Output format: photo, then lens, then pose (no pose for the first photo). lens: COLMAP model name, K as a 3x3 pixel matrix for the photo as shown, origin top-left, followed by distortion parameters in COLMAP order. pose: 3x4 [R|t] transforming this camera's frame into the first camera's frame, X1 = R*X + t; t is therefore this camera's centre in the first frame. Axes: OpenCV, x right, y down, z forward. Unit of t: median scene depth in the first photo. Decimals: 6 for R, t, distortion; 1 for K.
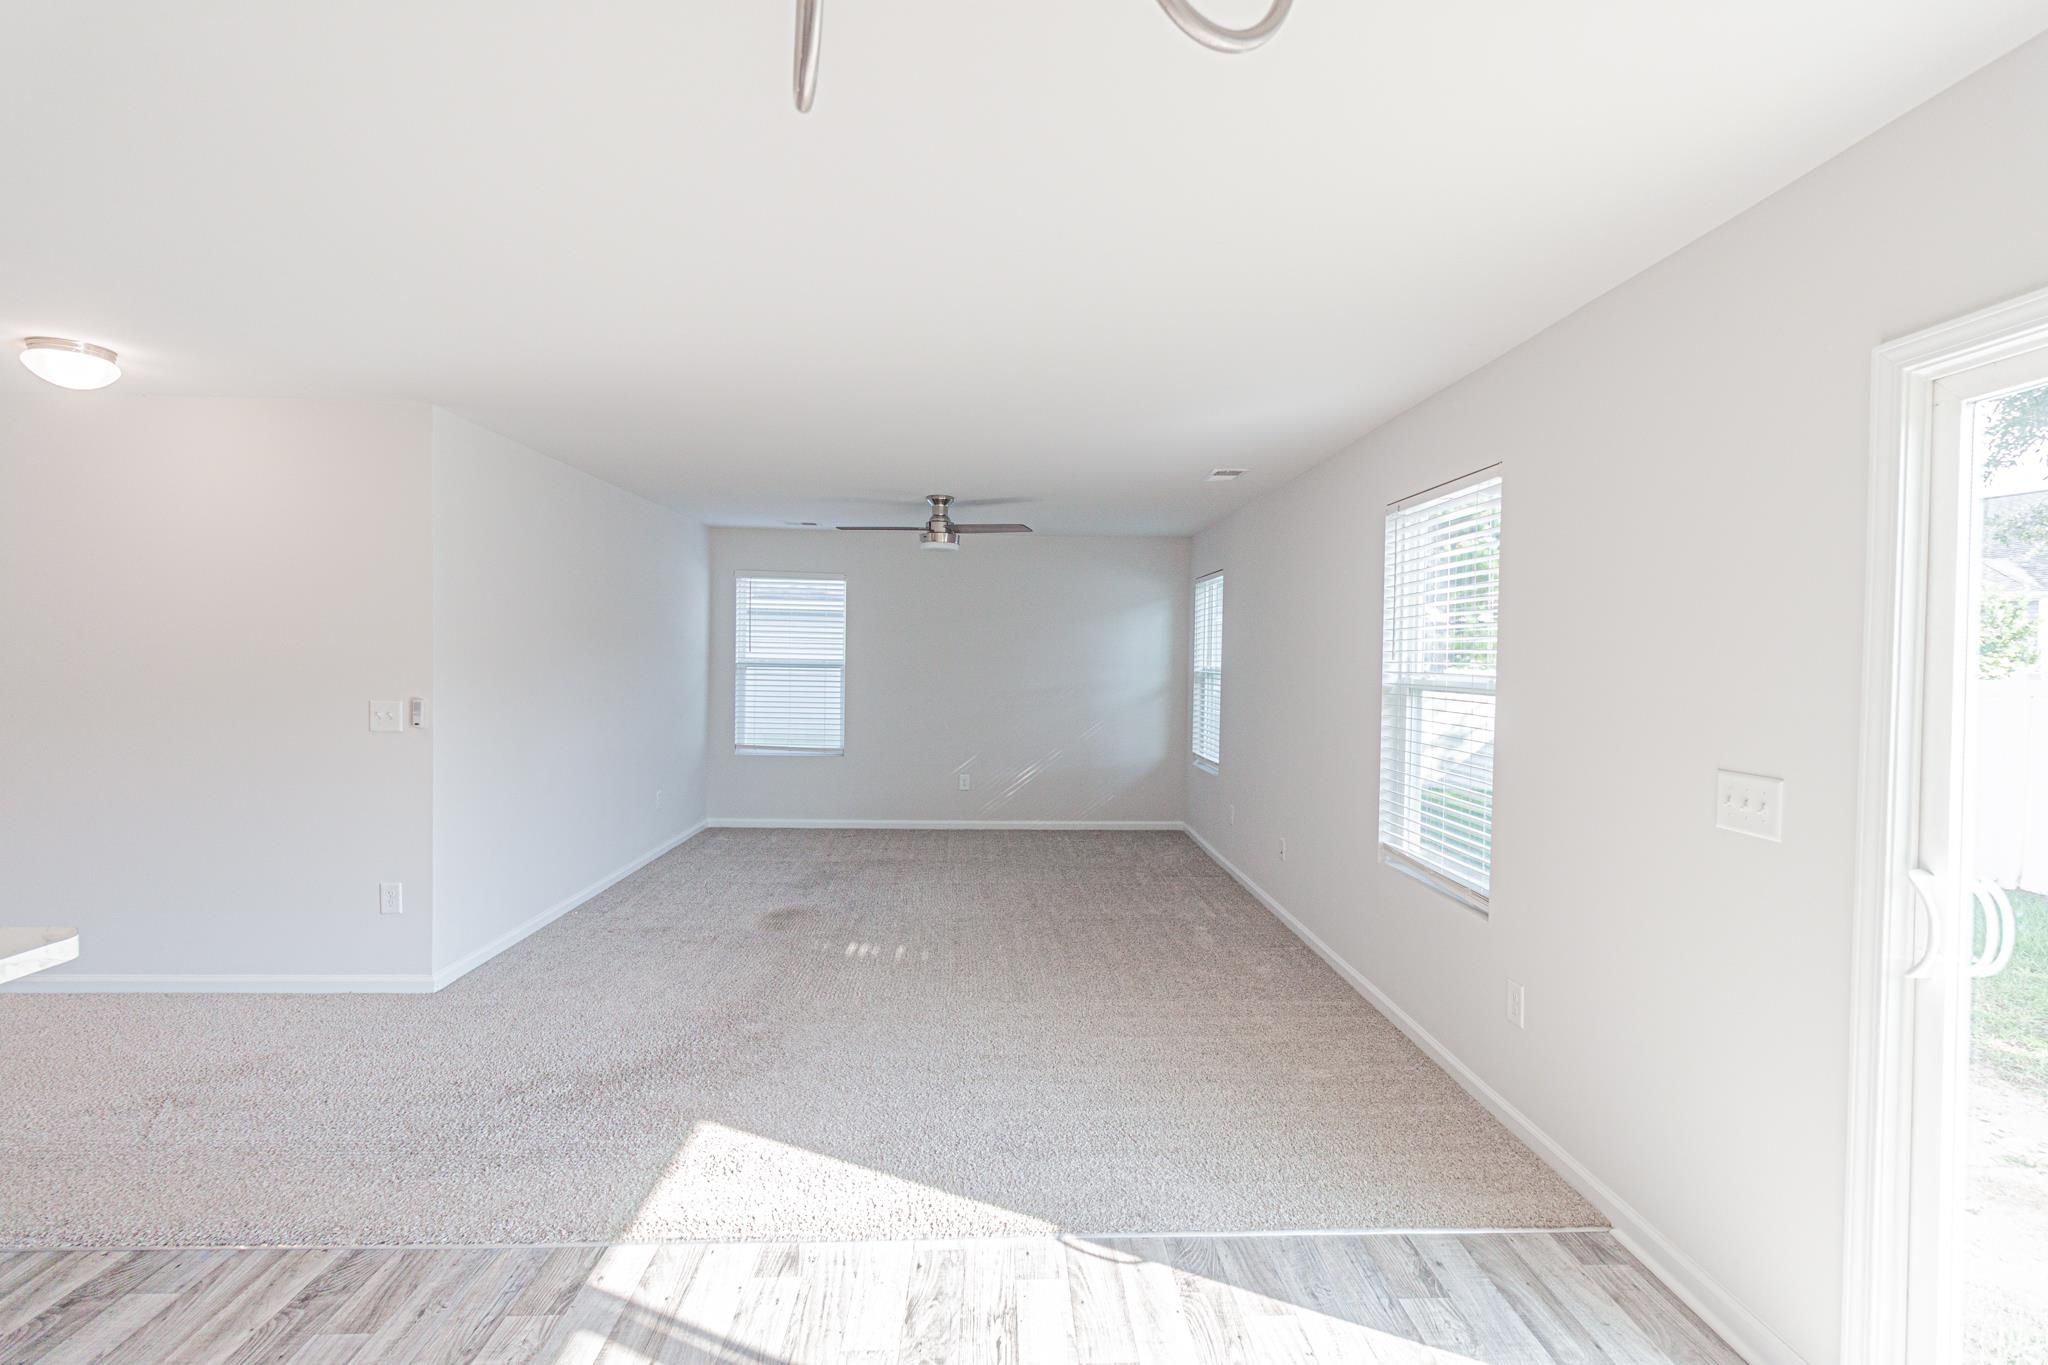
lens RADIAL K [[944.3, 0, 1026.1], [0, 944.3, 673.7], [0, 0, 1]] dist [0.000209, 0.001192]
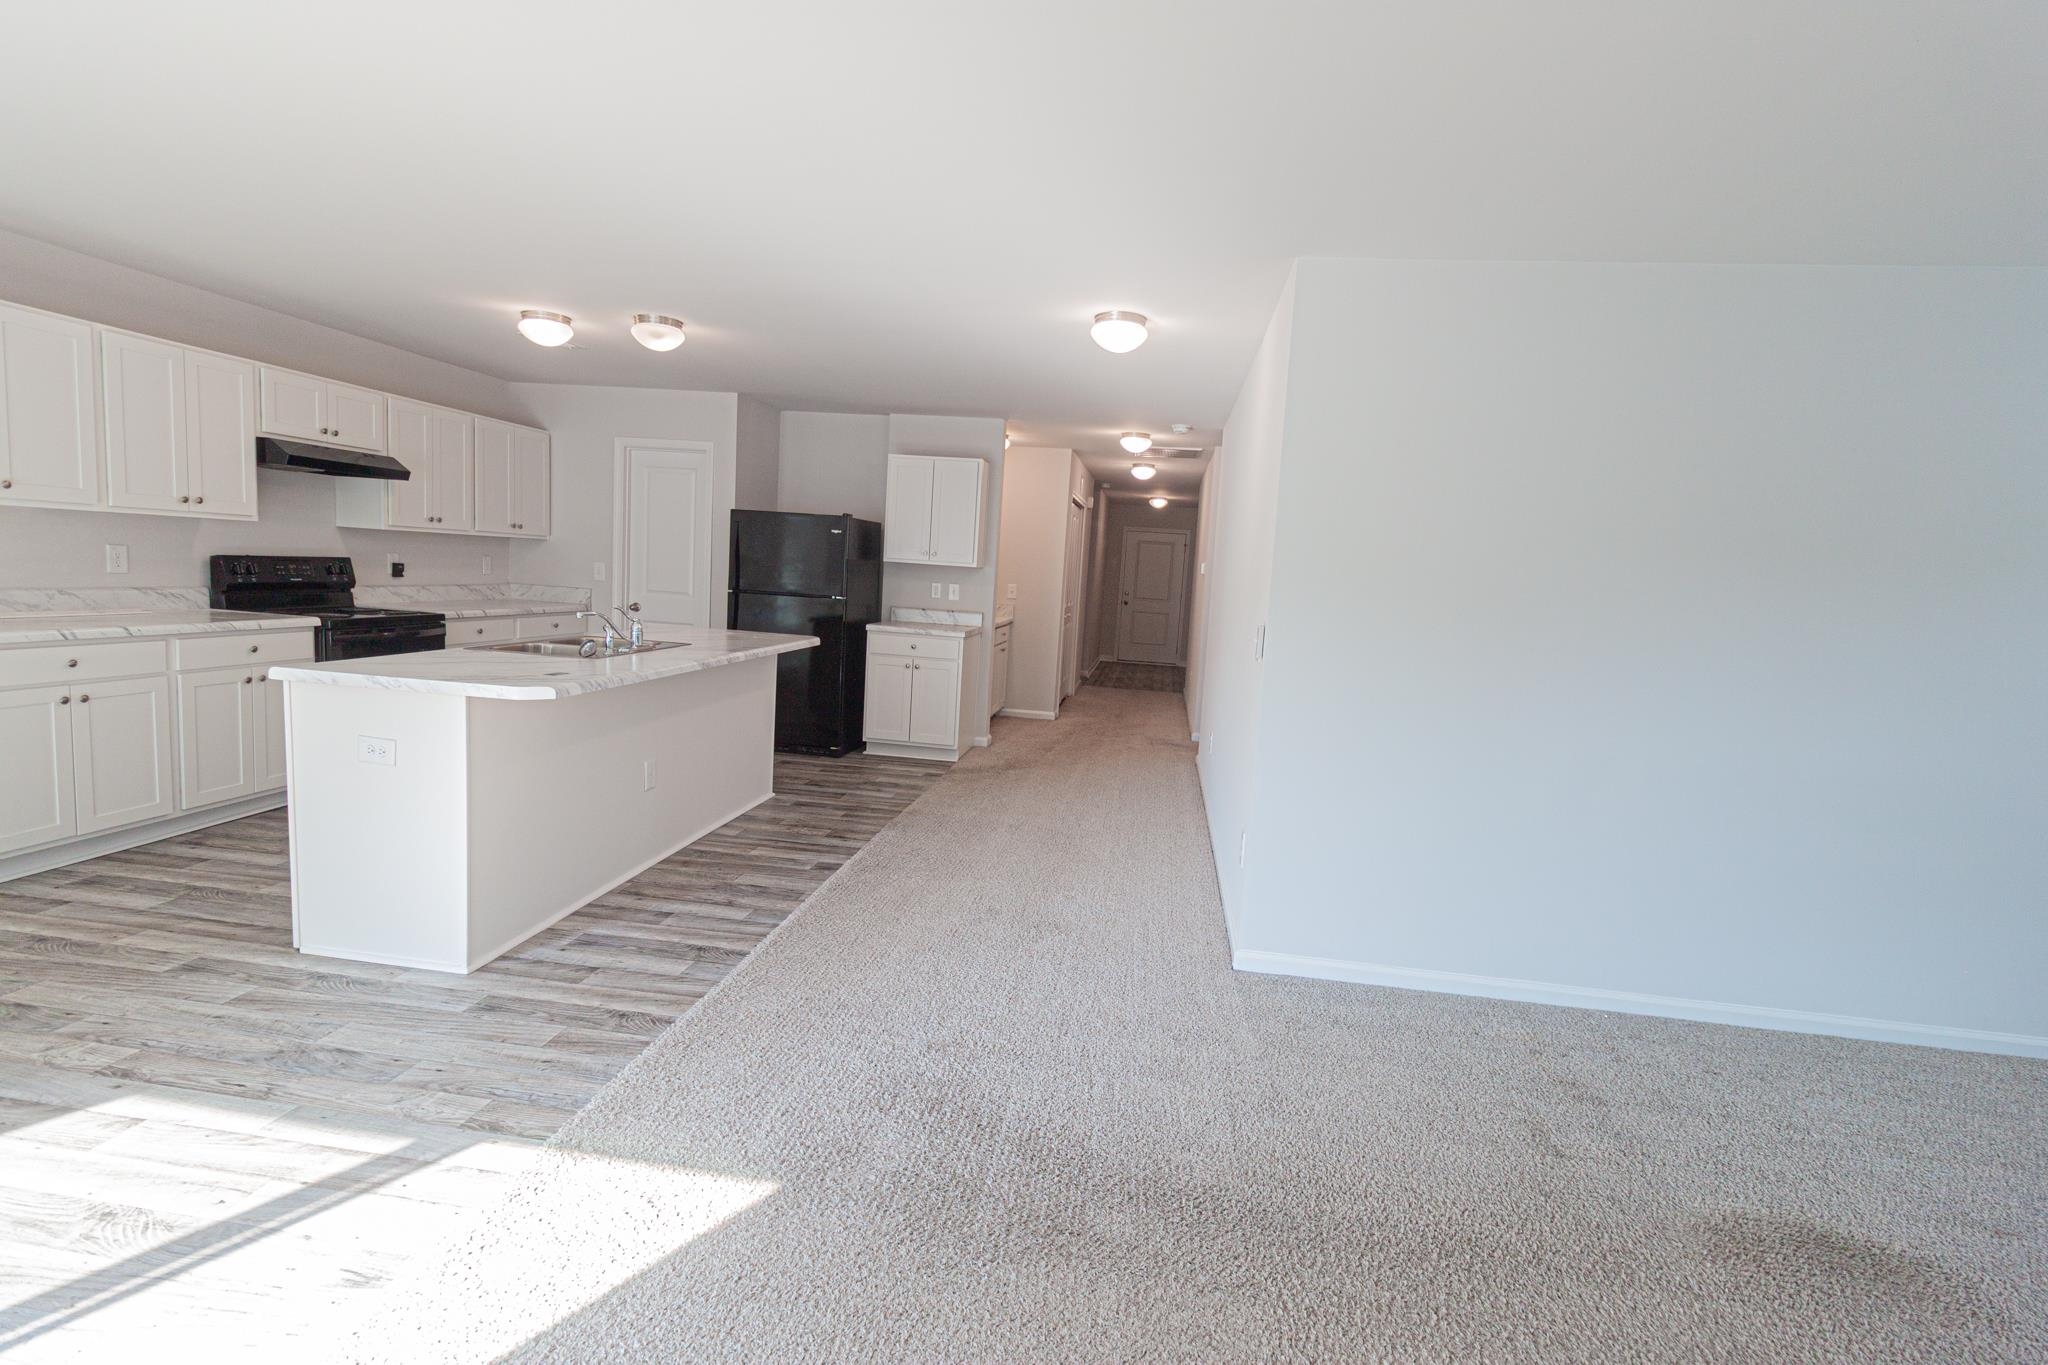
lens RADIAL K [[944.3, 0, 1036.7], [0, 944.3, 682.2], [0, 0, 1]] dist [0.000209, 0.001192]
pose [[-0.166113, 0.093453, -0.981668, 0.144548], [-0.080287, 0.990912, 0.107919, 0.002325], [0.982833, 0.096742, -0.157100, 0.624807]]
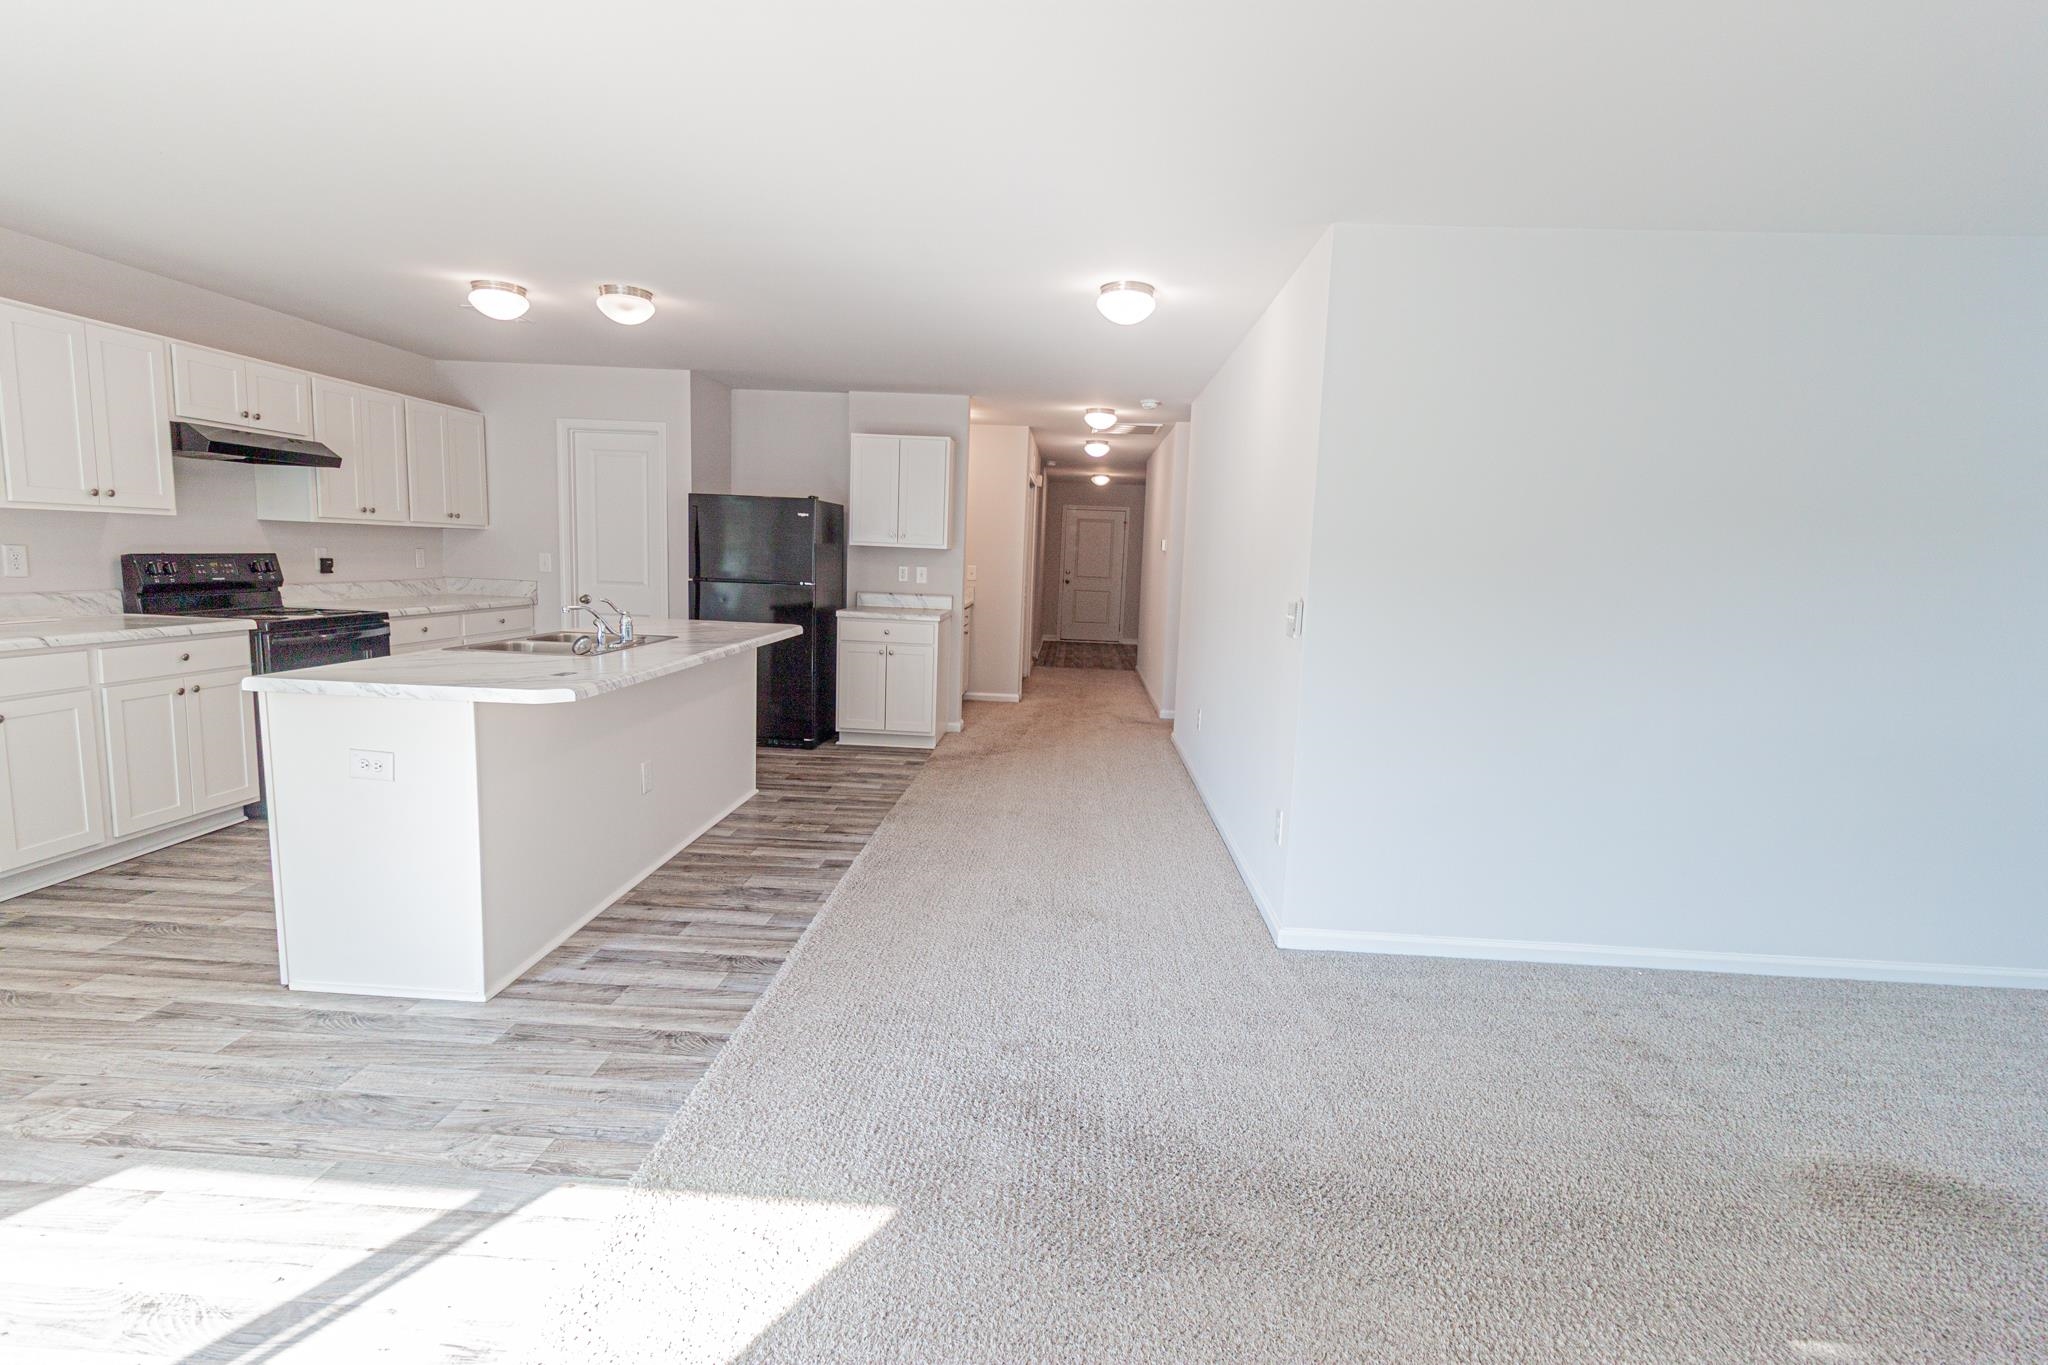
lens RADIAL K [[944.3, 0, 1034.2], [0, 944.3, 683.9], [0, 0, 1]] dist [0.000209, 0.001192]
pose [[-0.079721, 0.120025, -0.989565, 0.135339], [-0.057199, 0.990538, 0.124751, 0.006592], [0.995175, 0.066547, -0.072101, 0.553455]]
